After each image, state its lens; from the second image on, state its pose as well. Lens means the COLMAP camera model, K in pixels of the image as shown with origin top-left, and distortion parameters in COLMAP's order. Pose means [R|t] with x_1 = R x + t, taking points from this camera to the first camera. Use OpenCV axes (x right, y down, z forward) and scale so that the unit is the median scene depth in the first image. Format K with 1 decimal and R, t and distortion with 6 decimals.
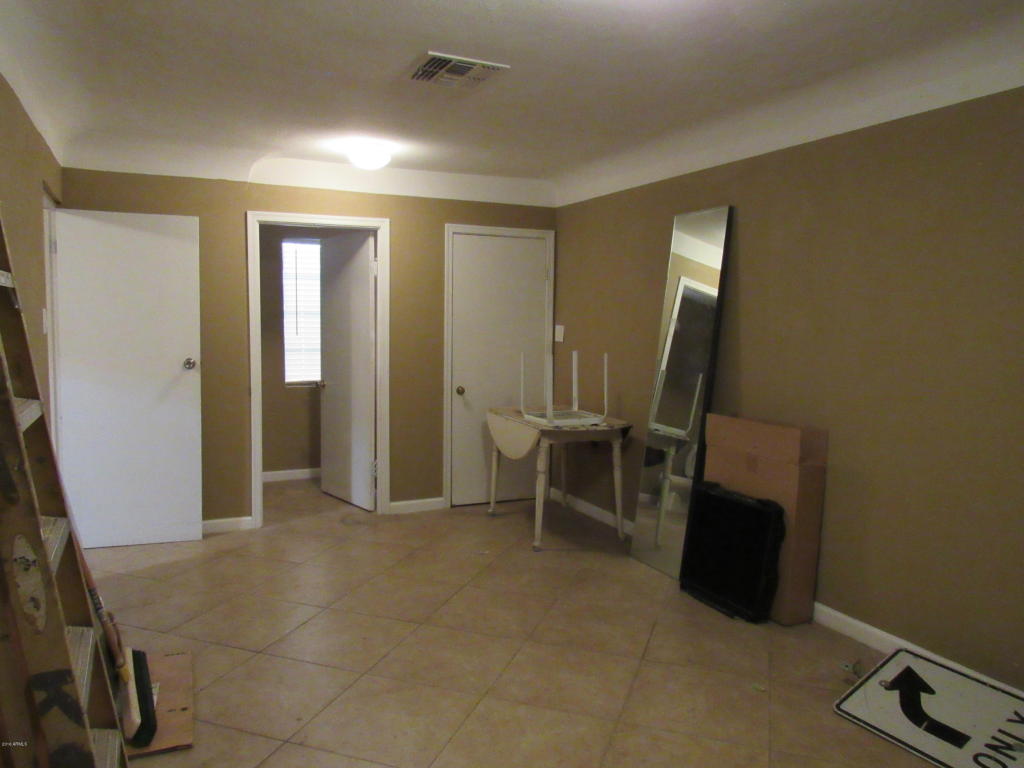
lens RADIAL K [[730.8, 0, 512.0], [0, 730.8, 384.0], [0, 0, 1]] dist [-0.027978, 0.006011]
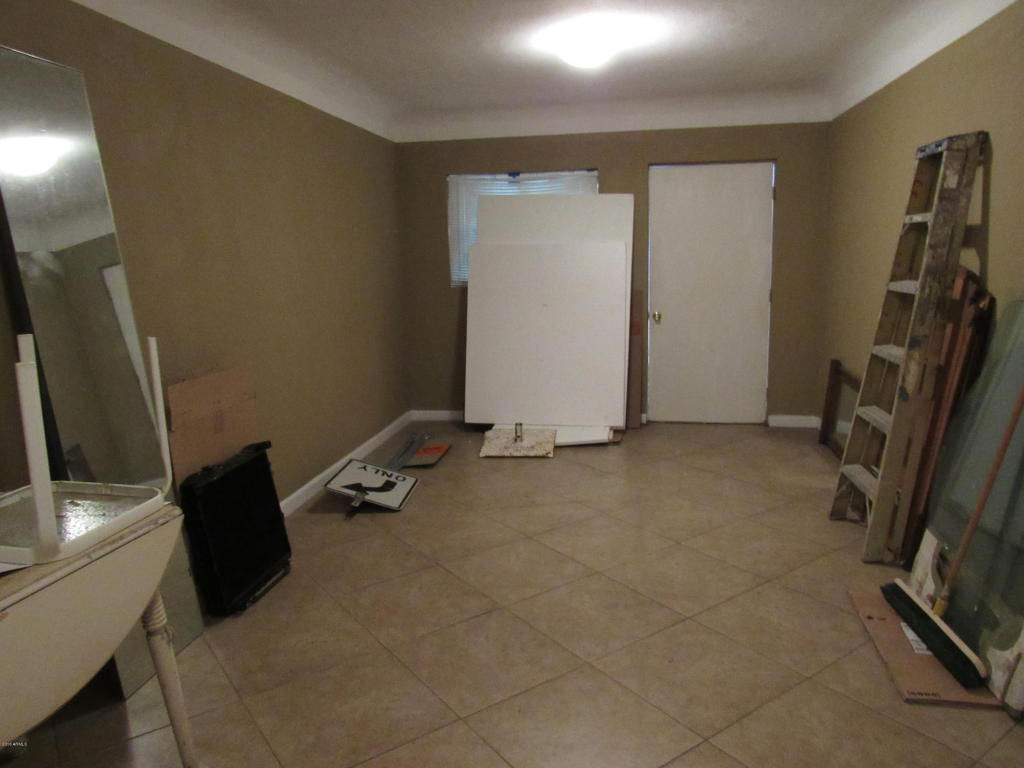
lens RADIAL K [[730.8, 0, 512.0], [0, 730.8, 384.0], [0, 0, 1]] dist [-0.027978, 0.006011]
pose [[-0.817405, -0.097411, 0.567768, -0.582839], [0.063854, 0.964205, 0.257356, -0.176857], [-0.572514, 0.246618, -0.781925, 2.003641]]
